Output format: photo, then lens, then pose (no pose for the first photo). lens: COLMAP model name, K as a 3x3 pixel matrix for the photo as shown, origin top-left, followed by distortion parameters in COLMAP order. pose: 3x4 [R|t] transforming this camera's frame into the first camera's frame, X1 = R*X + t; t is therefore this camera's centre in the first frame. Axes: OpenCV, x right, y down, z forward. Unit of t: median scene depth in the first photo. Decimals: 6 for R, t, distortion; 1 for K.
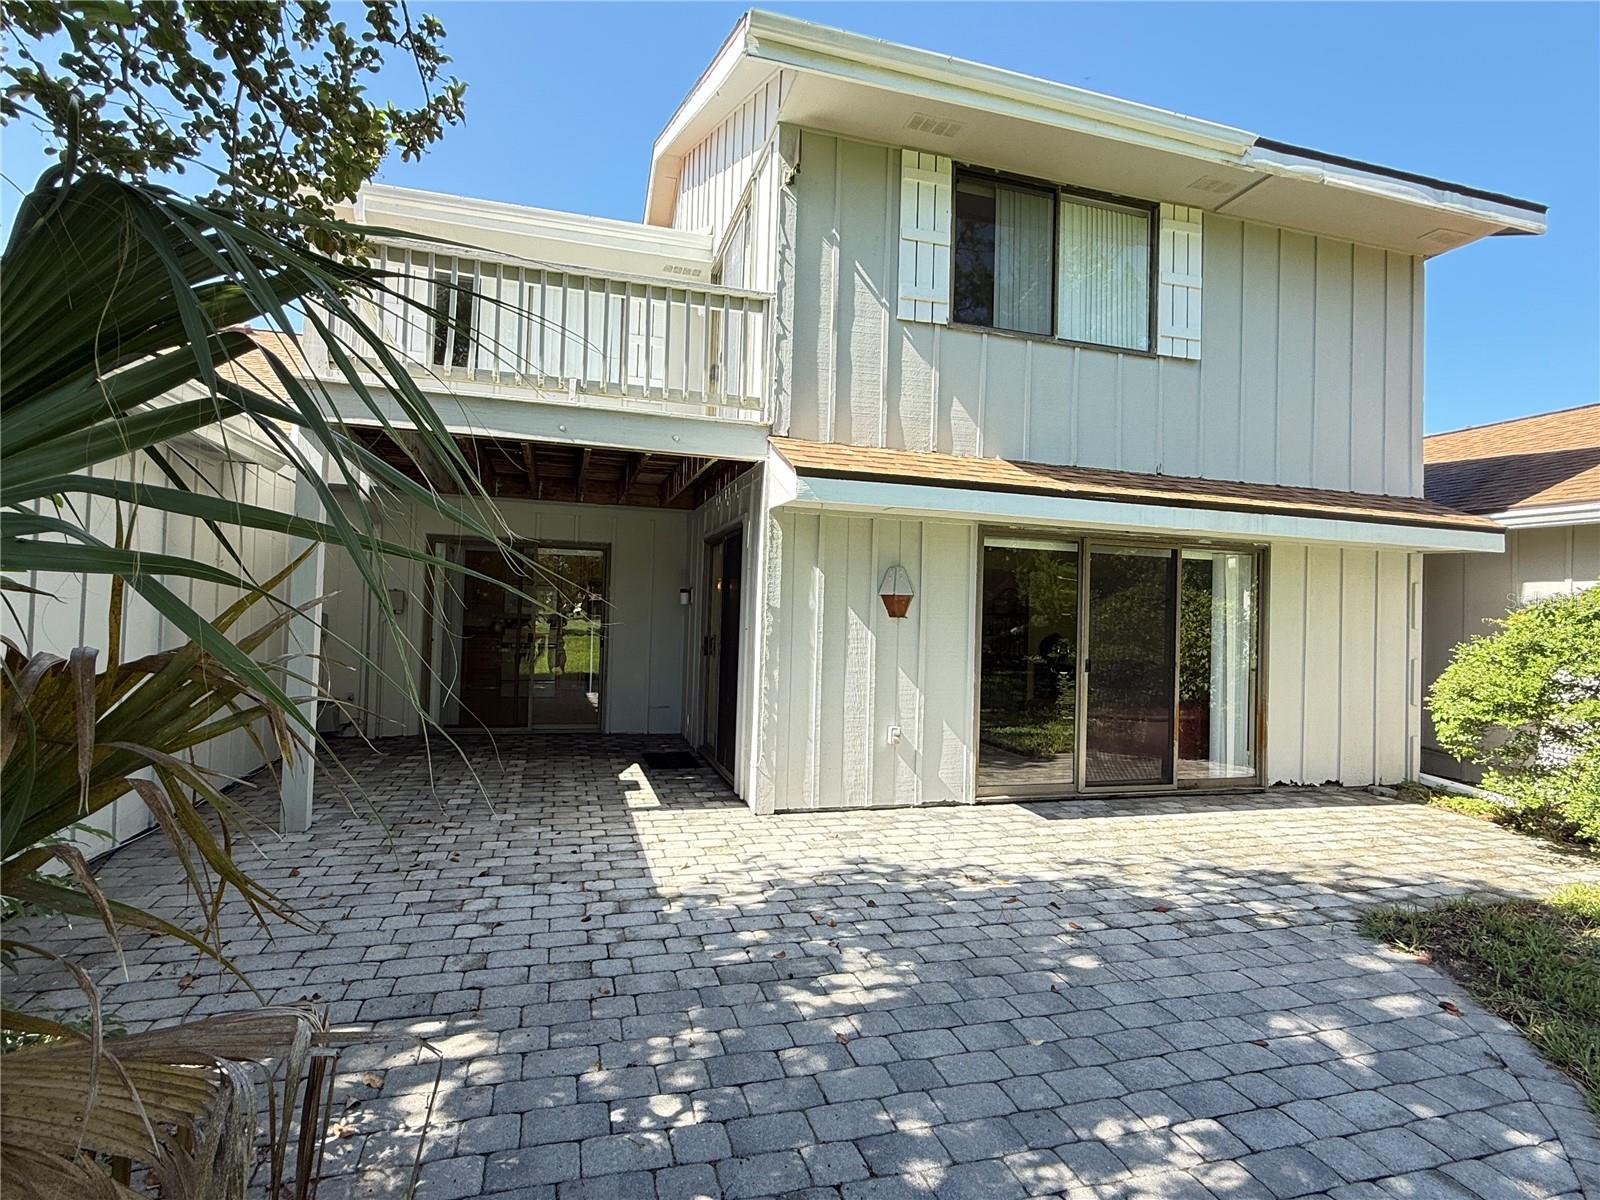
lens RADIAL K [[820.6, 0, 802.9], [0, 820.6, 594.0], [0, 0, 1]] dist [0.001190, -0.000023]
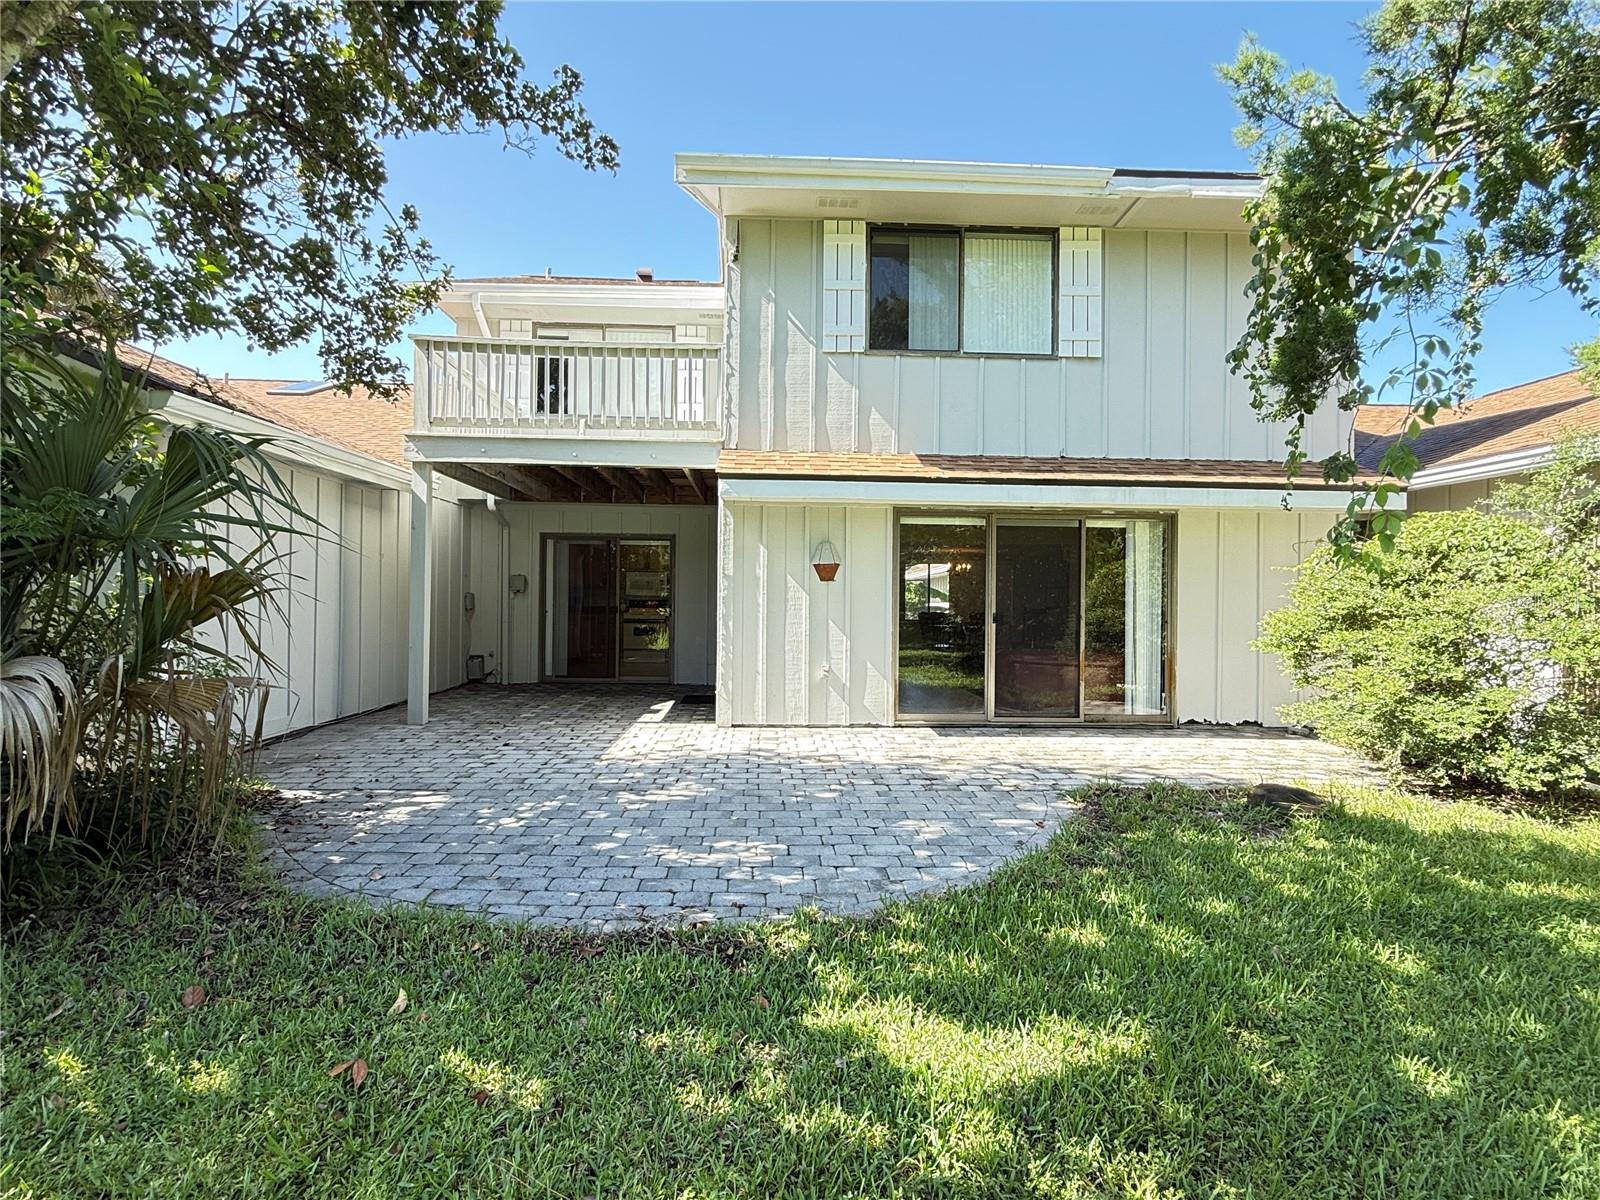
lens RADIAL K [[820.6, 0, 796.8], [0, 820.6, 593.9], [0, 0, 1]] dist [0.001190, -0.000023]
pose [[0.968630, -0.021423, -0.247581, 0.382803], [0.024008, 0.999684, 0.007426, 0.036800], [0.247343, -0.013137, 0.968839, -0.269972]]
